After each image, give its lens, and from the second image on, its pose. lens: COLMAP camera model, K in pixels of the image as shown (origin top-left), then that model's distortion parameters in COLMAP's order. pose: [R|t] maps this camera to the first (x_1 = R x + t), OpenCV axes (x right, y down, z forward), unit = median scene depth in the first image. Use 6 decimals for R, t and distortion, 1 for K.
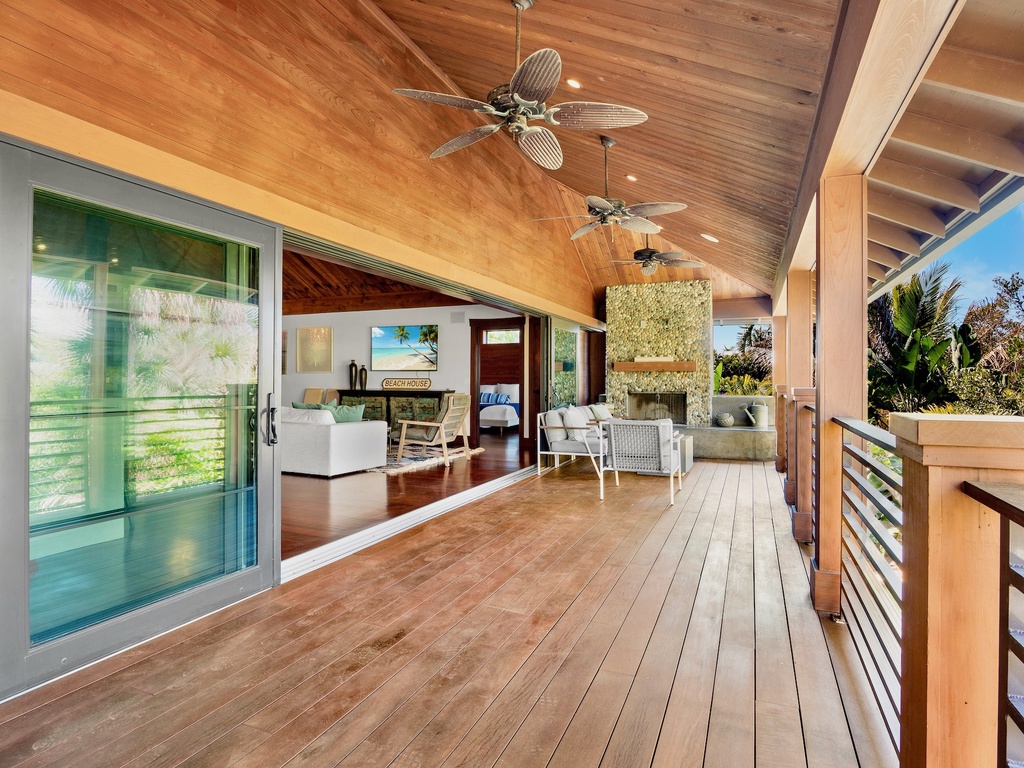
lens RADIAL K [[571.5, 0, 512.0], [0, 571.5, 384.0], [0, 0, 1]] dist [-0.002762, -0.000258]
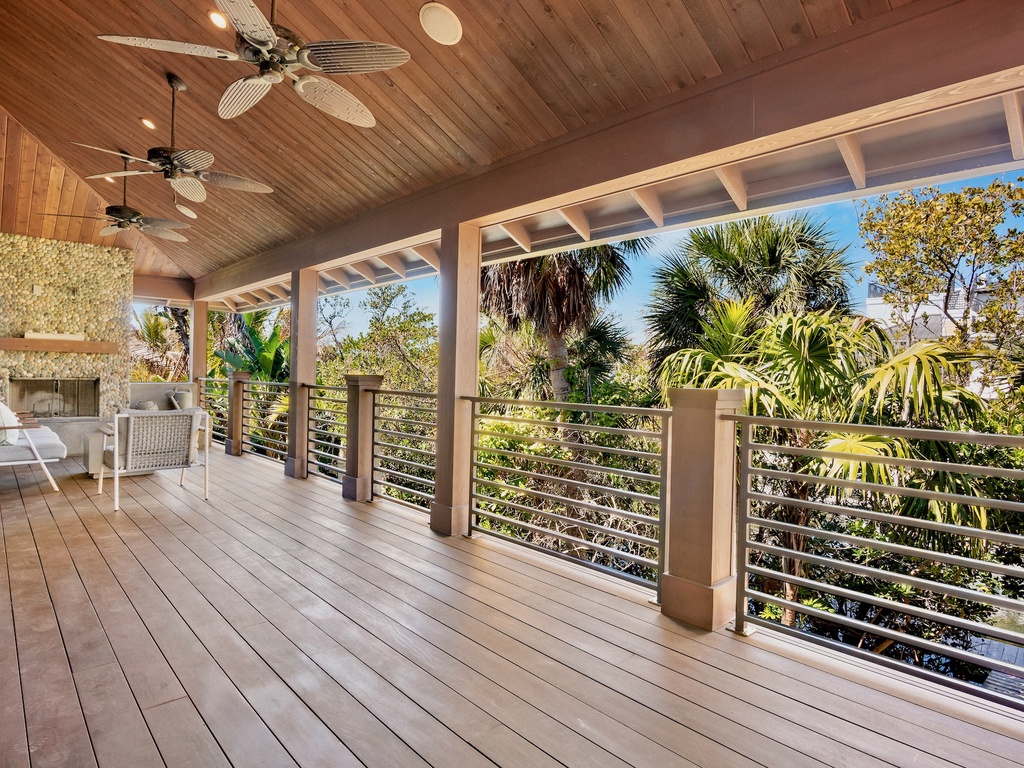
lens RADIAL K [[571.5, 0, 512.0], [0, 571.5, 384.0], [0, 0, 1]] dist [-0.002762, -0.000258]
pose [[0.412313, -0.011521, 0.910969, -0.205653], [-0.010971, 0.999785, 0.017609, 0.001567], [-0.910976, -0.017255, 0.412098, 0.095135]]
